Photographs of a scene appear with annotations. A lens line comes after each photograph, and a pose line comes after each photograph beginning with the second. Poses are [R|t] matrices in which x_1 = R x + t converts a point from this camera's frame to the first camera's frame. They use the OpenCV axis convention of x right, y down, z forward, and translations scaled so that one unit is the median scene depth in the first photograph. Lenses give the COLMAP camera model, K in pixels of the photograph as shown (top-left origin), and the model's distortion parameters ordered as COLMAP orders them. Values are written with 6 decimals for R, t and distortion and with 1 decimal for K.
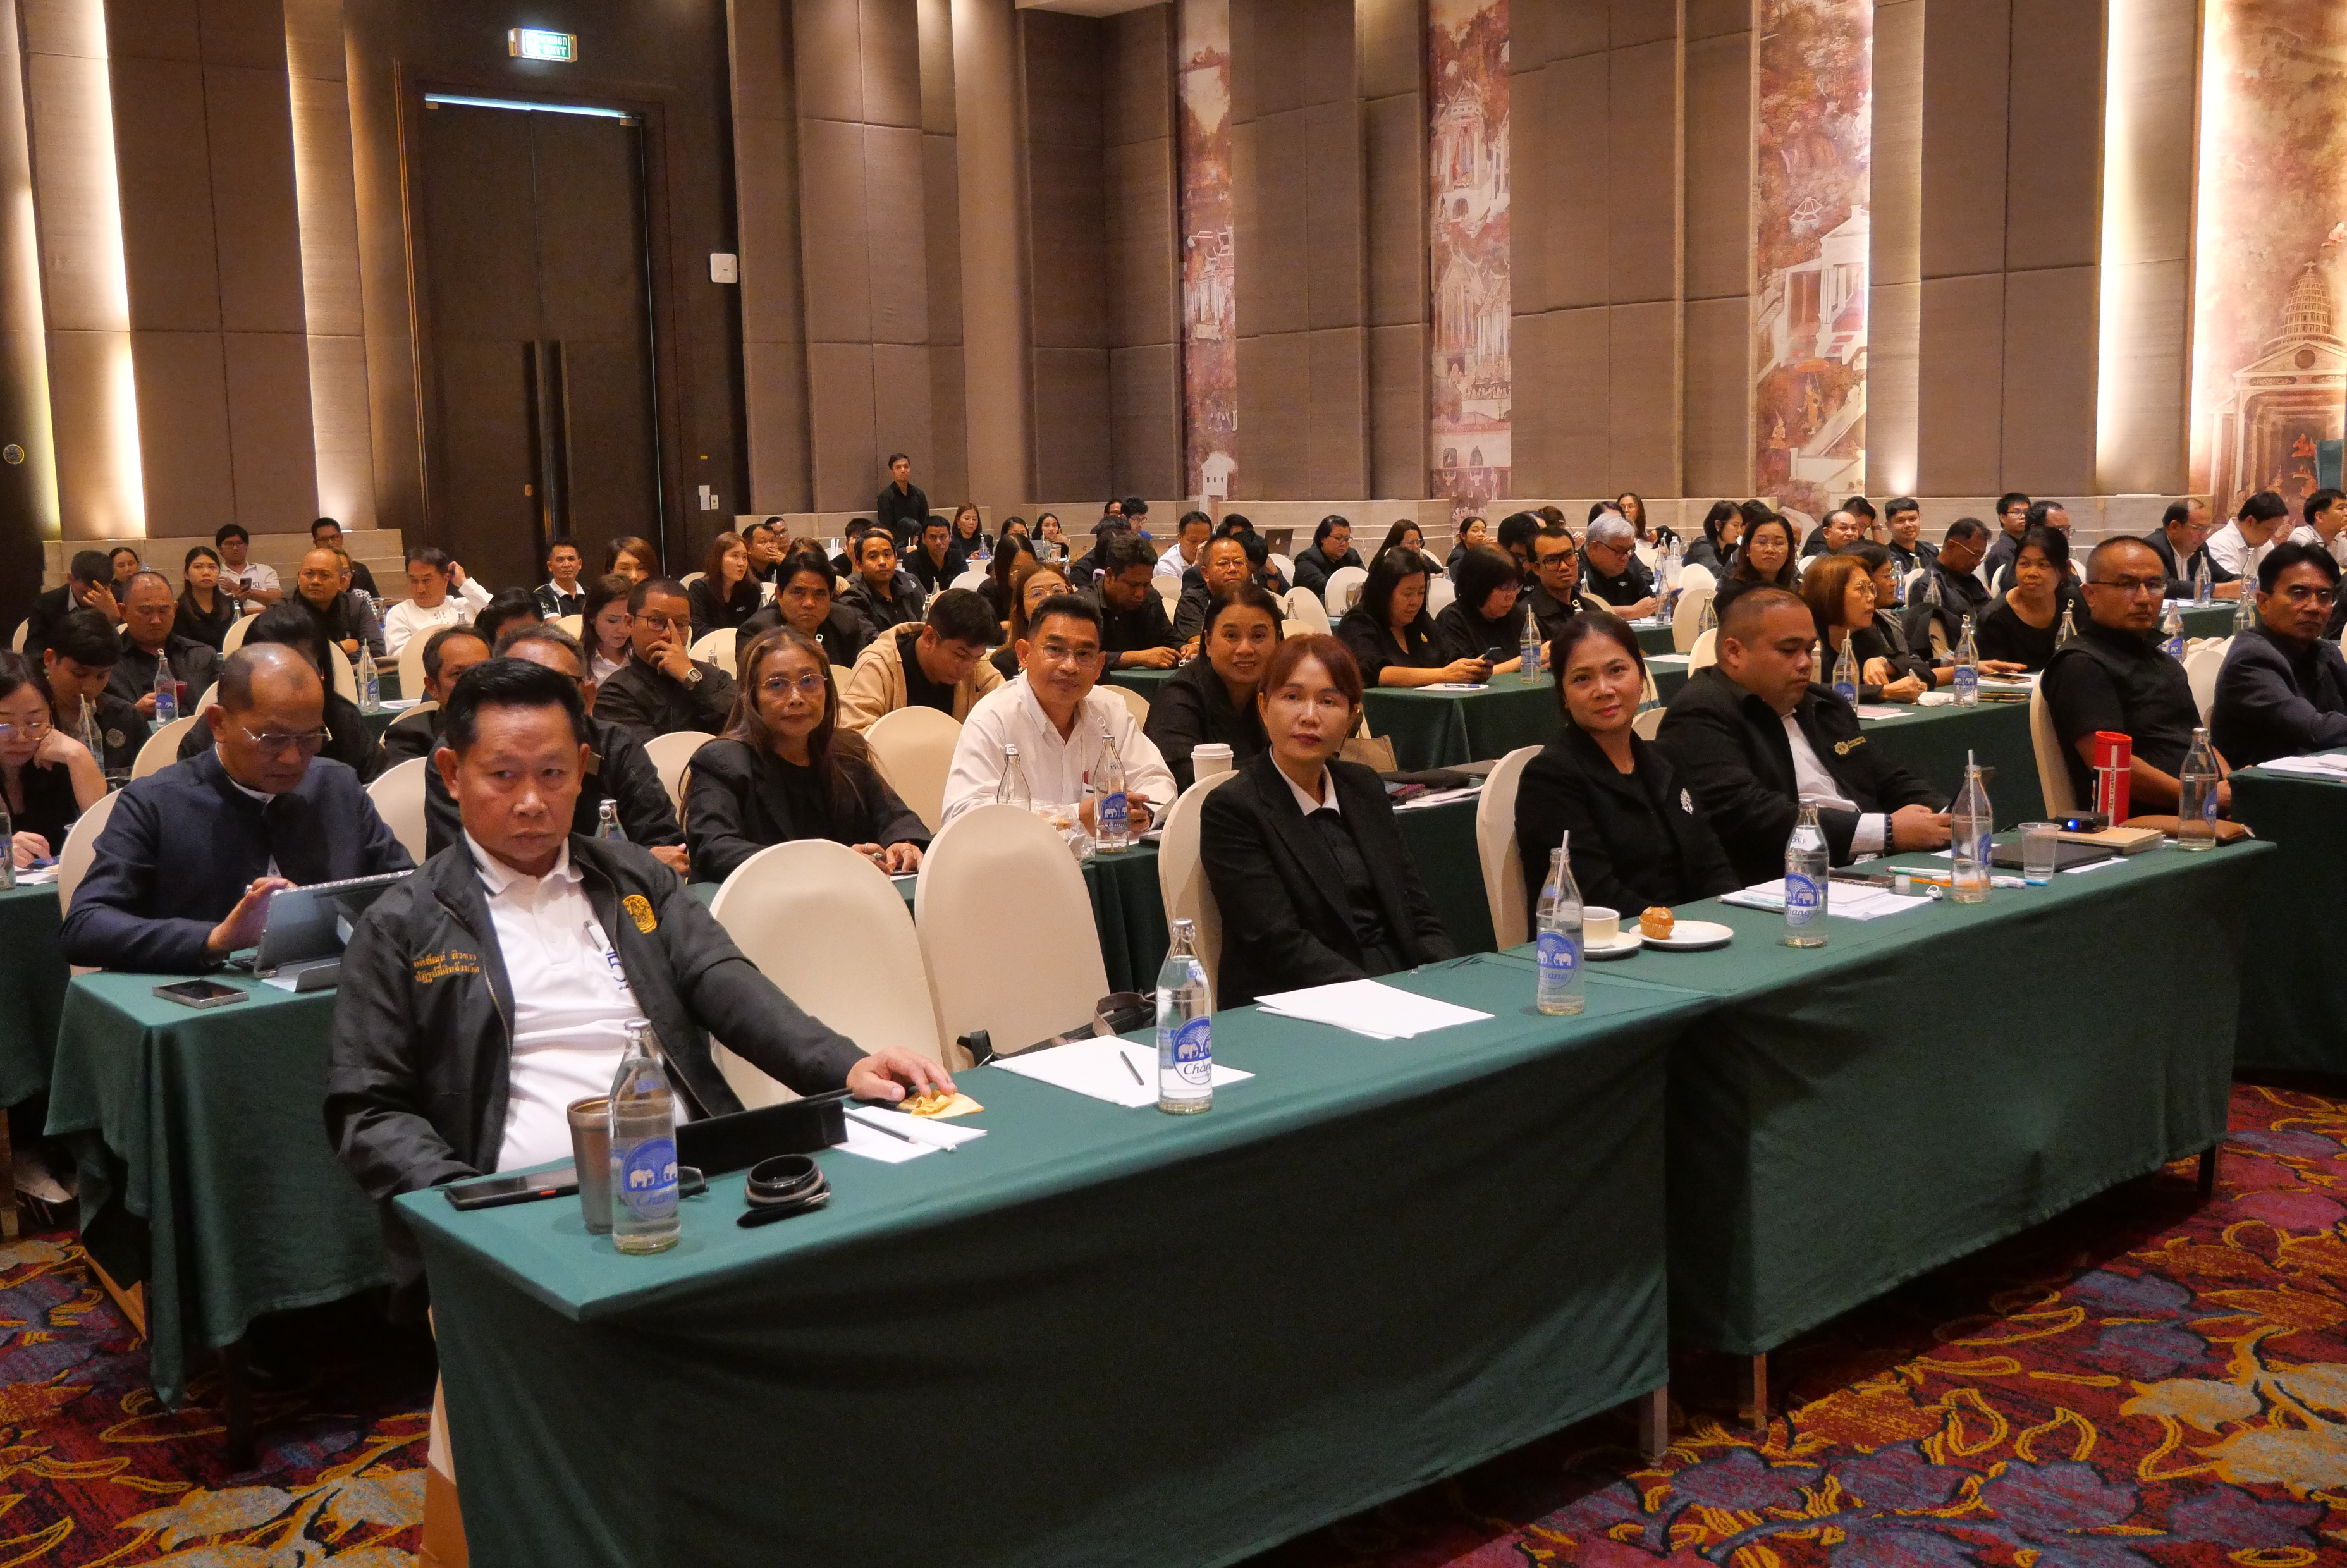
lens RADIAL K [[2286.2, 0, 1120.8], [0, 2286.2, 772.6], [0, 0, 1]] dist [-0.003952, 0.000000]
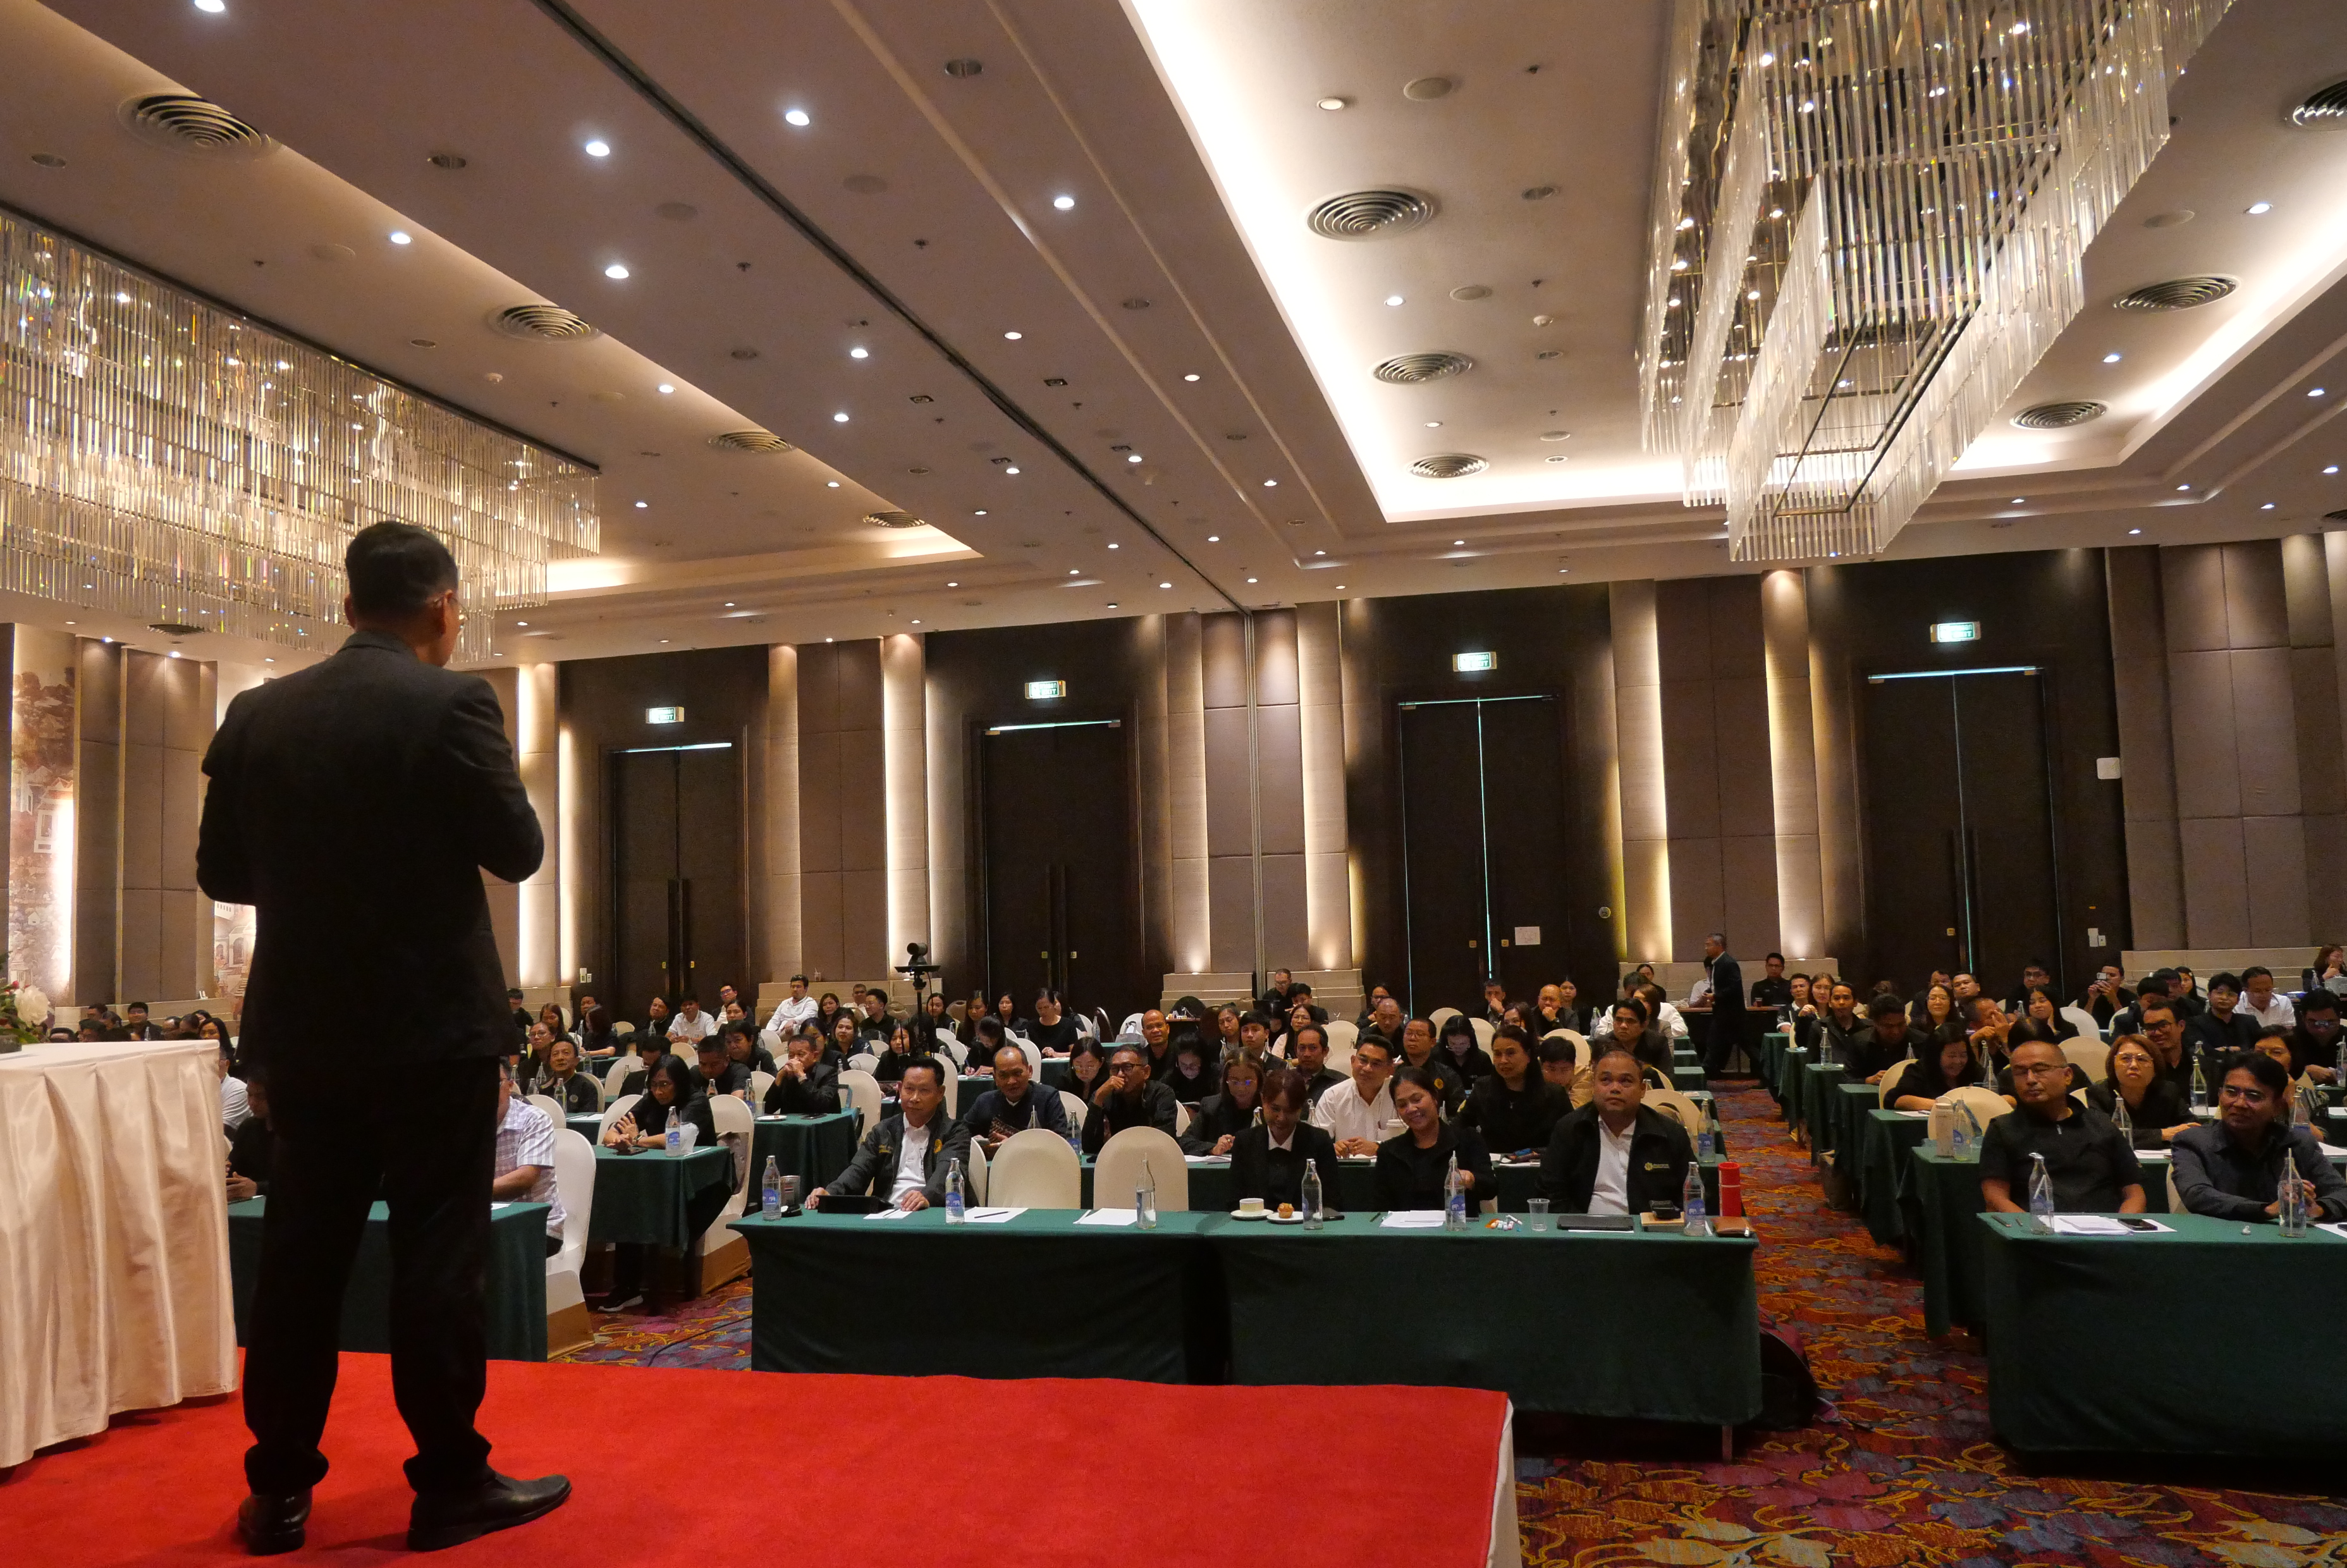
lens RADIAL K [[1722.2, 0, 1168.1], [0, 1722.2, 782.6], [0, 0, 1]] dist [-0.041384, 0.009318]
pose [[0.578964, -0.057532, -0.813321, 0.314355], [-0.095120, 0.985930, -0.137453, -0.020800], [0.809786, 0.156943, 0.565345, -0.017229]]
